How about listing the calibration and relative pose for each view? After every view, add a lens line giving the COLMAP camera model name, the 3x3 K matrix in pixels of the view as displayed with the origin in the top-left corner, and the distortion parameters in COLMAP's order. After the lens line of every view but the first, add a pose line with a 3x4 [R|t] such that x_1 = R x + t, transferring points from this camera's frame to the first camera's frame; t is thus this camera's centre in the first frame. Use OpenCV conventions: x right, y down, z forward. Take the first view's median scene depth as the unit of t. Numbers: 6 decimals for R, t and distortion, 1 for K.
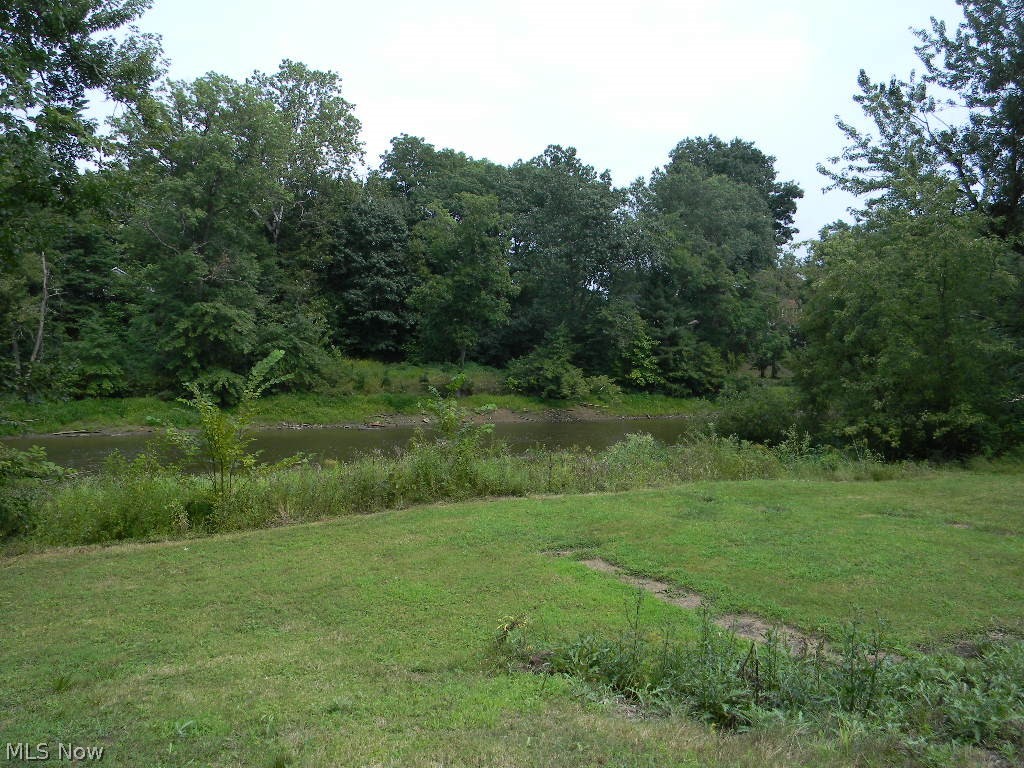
lens RADIAL K [[829.8, 0, 508.6], [0, 829.8, 384.3], [0, 0, 1]] dist [0.003810, -0.005092]
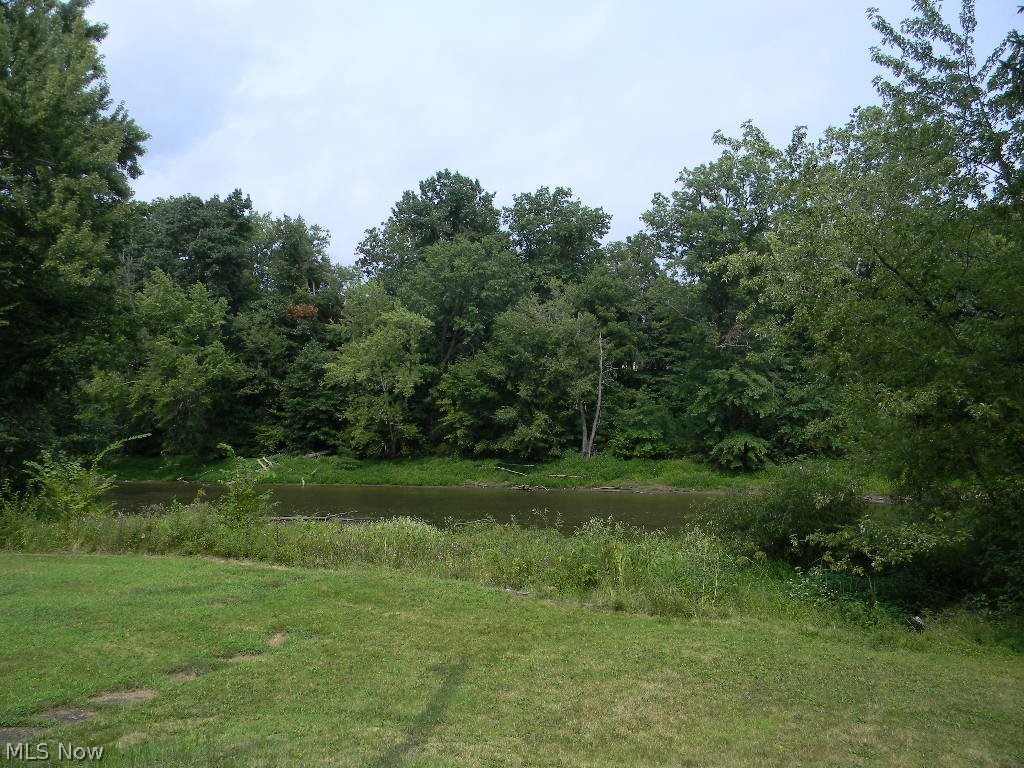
lens RADIAL K [[829.8, 0, 515.7], [0, 829.8, 384.5], [0, 0, 1]] dist [0.003810, -0.005092]
pose [[0.626468, -0.045033, -0.778145, 0.283723], [-0.013235, 0.997571, -0.068388, -0.005181], [0.779334, 0.053142, 0.624351, 0.150858]]
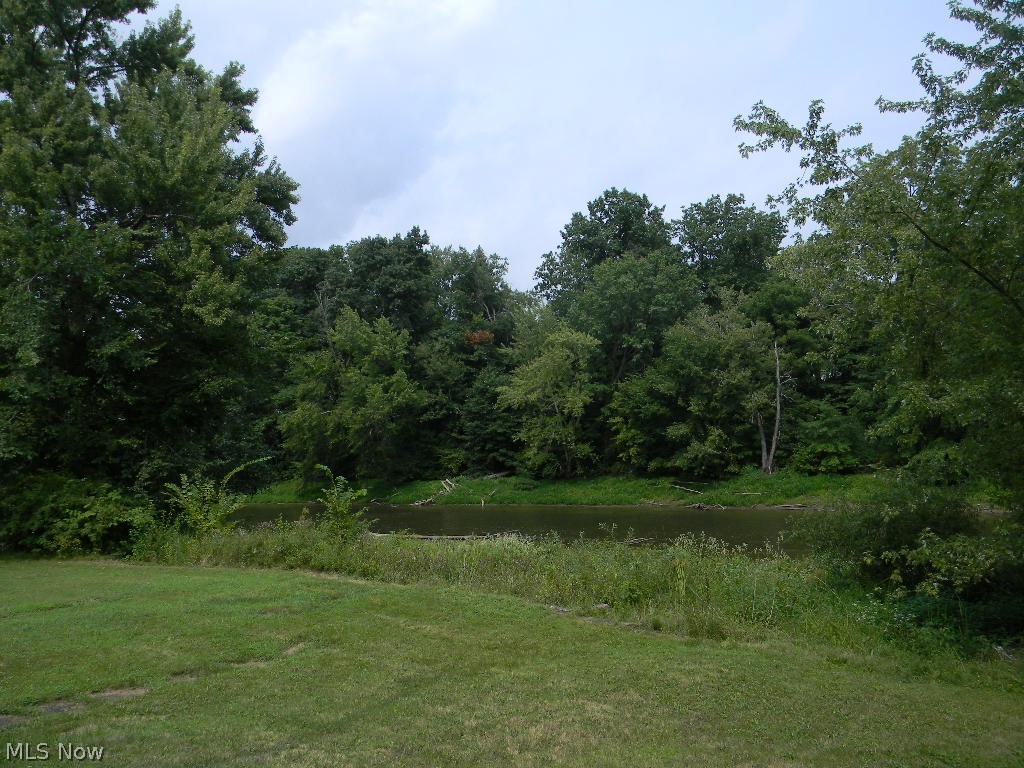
lens RADIAL K [[829.8, 0, 514.3], [0, 829.8, 383.6], [0, 0, 1]] dist [0.003810, -0.005092]
pose [[0.414487, -0.088386, -0.905753, 0.307008], [0.008699, 0.995612, -0.093174, -0.003387], [0.910014, 0.030741, 0.413437, 0.193571]]
